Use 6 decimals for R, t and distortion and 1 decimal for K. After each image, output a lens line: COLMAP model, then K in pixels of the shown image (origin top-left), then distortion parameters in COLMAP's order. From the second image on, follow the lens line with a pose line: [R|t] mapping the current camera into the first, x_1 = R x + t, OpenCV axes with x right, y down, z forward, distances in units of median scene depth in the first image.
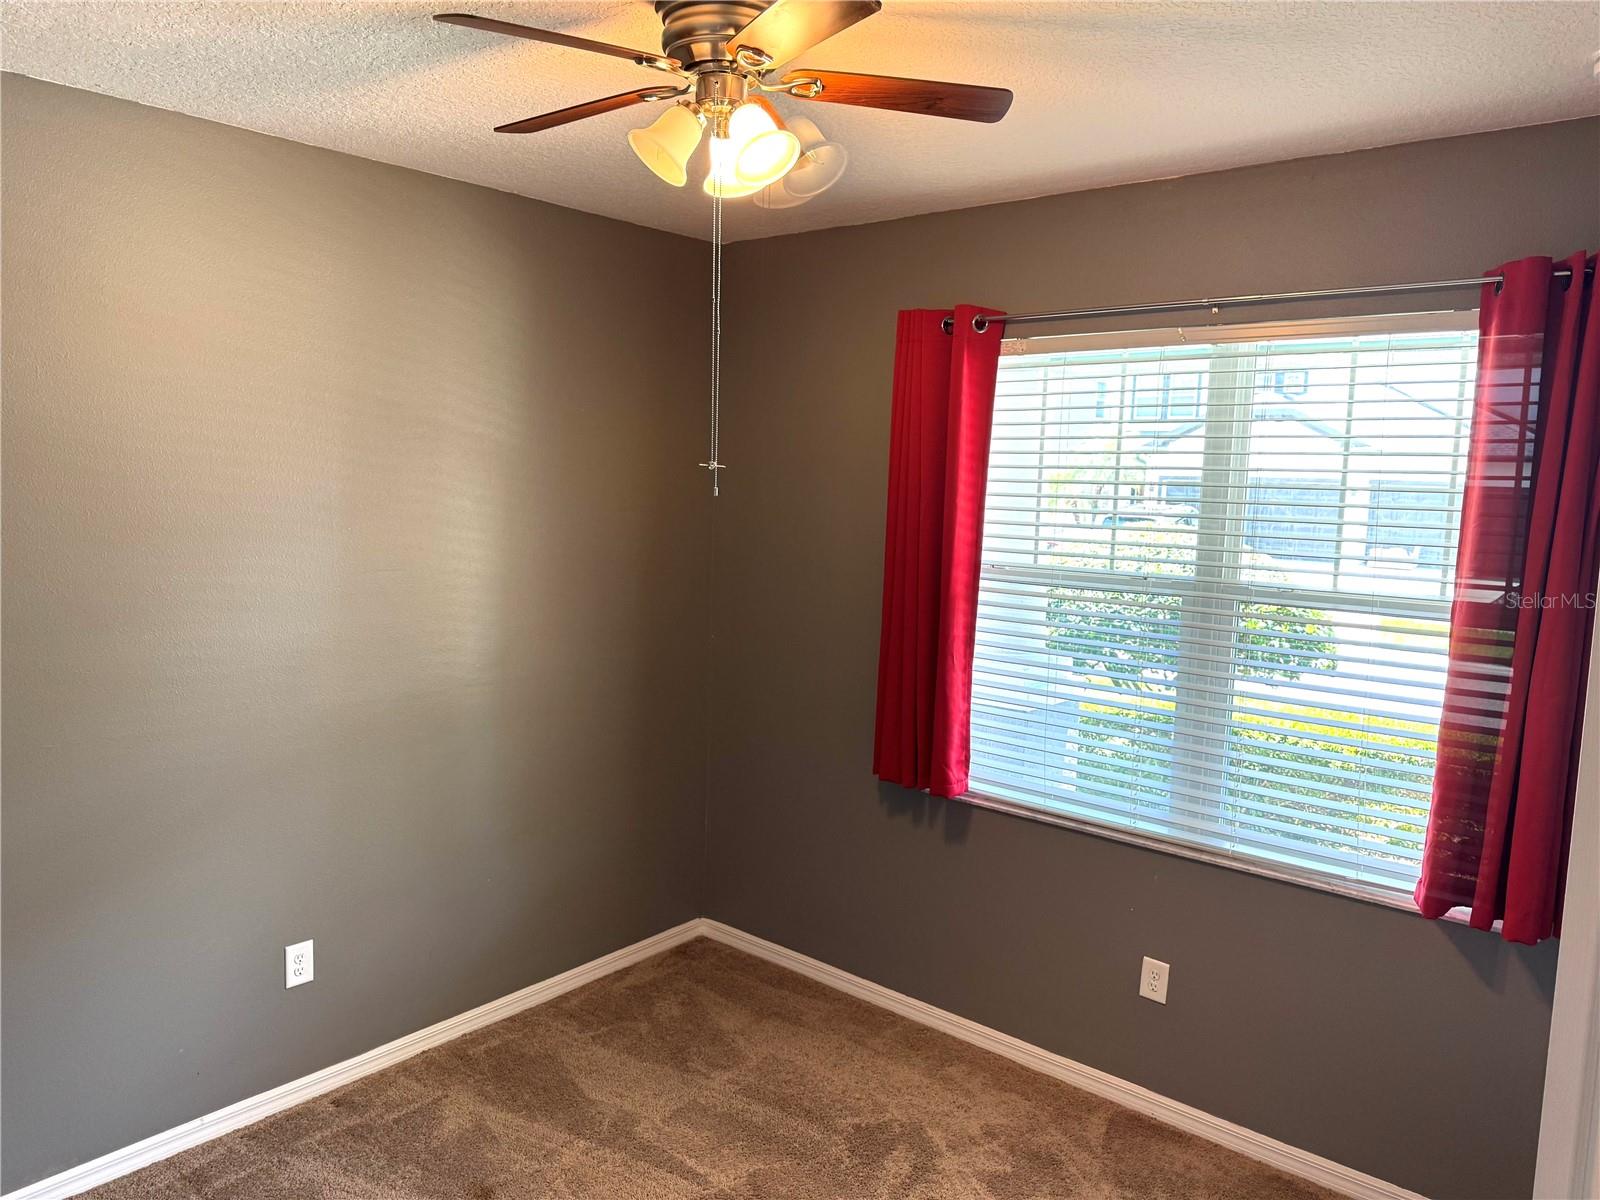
lens RADIAL K [[966.6, 0, 800.2], [0, 966.6, 607.4], [0, 0, 1]] dist [0.004113, 0.000332]
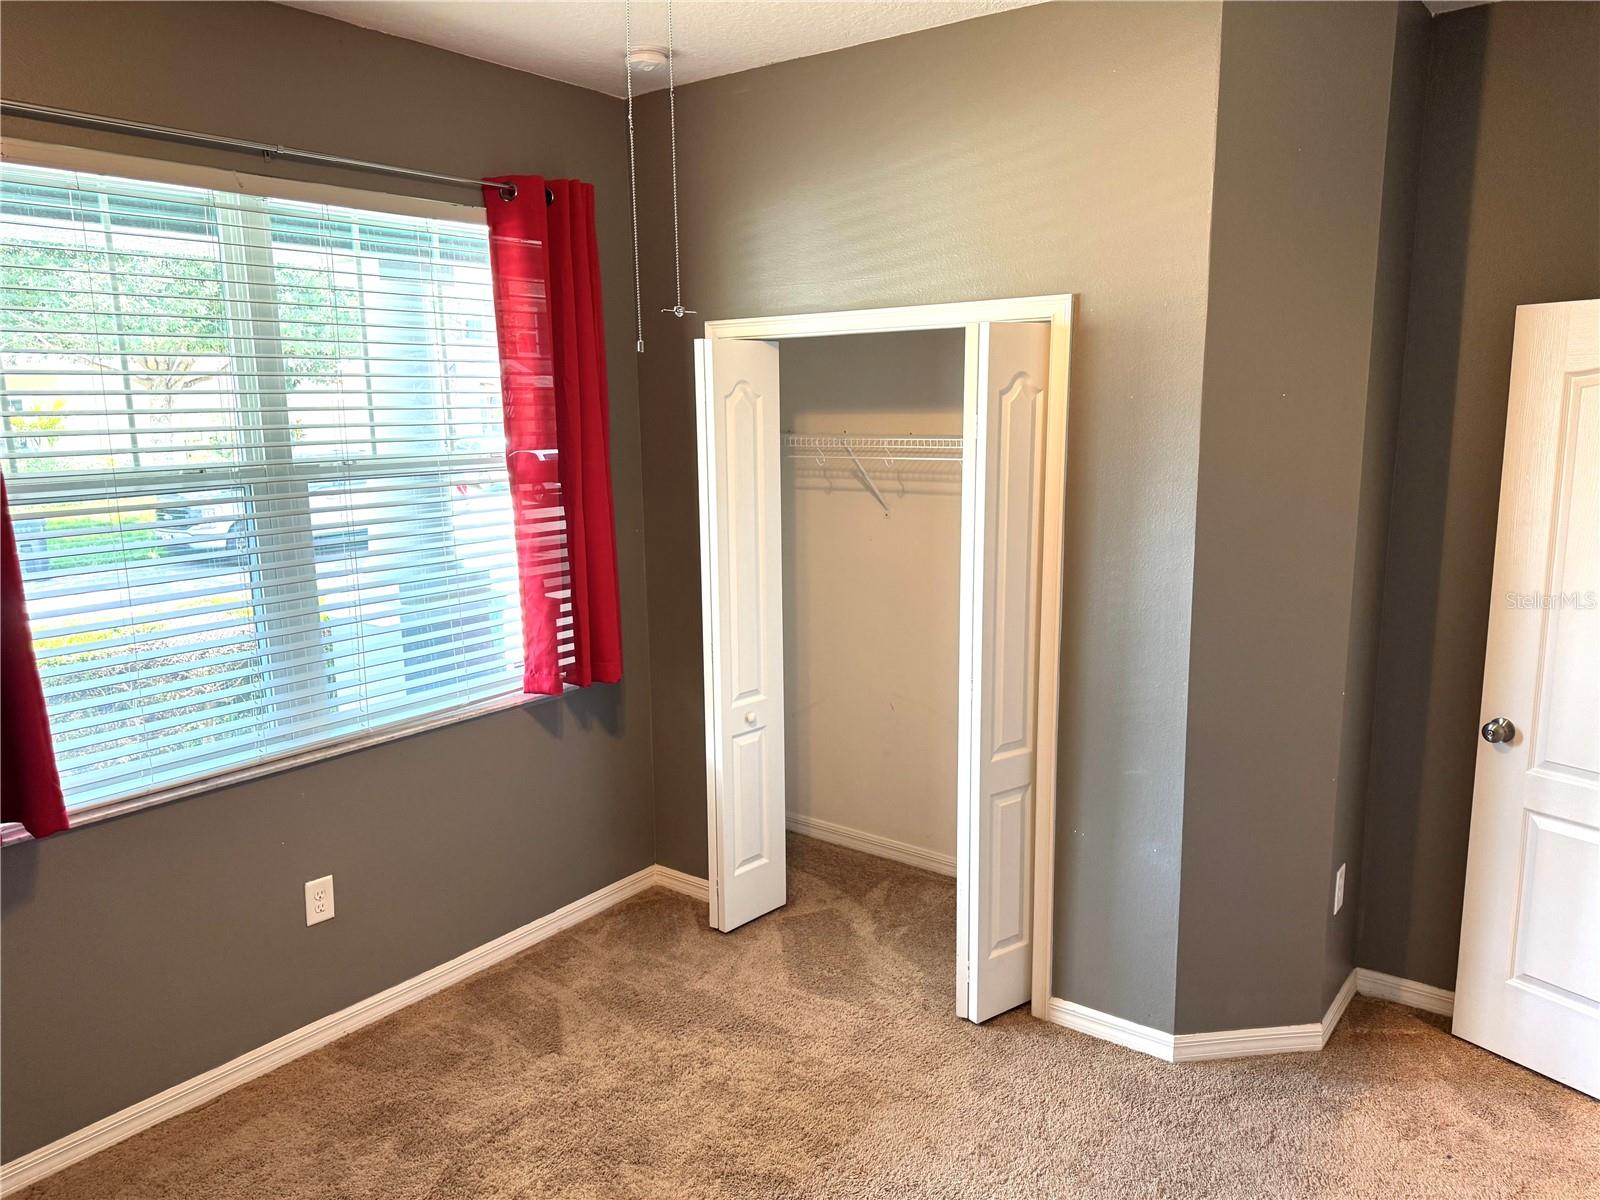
lens RADIAL K [[1118.7, 0, 805.1], [0, 1118.7, 607.7], [0, 0, 1]] dist [0.073739, -0.089703]
pose [[0.018894, -0.230930, 0.972787, -0.645555], [0.118389, 0.966632, 0.227169, -0.080443], [-0.992788, 0.110875, 0.045603, 0.482527]]
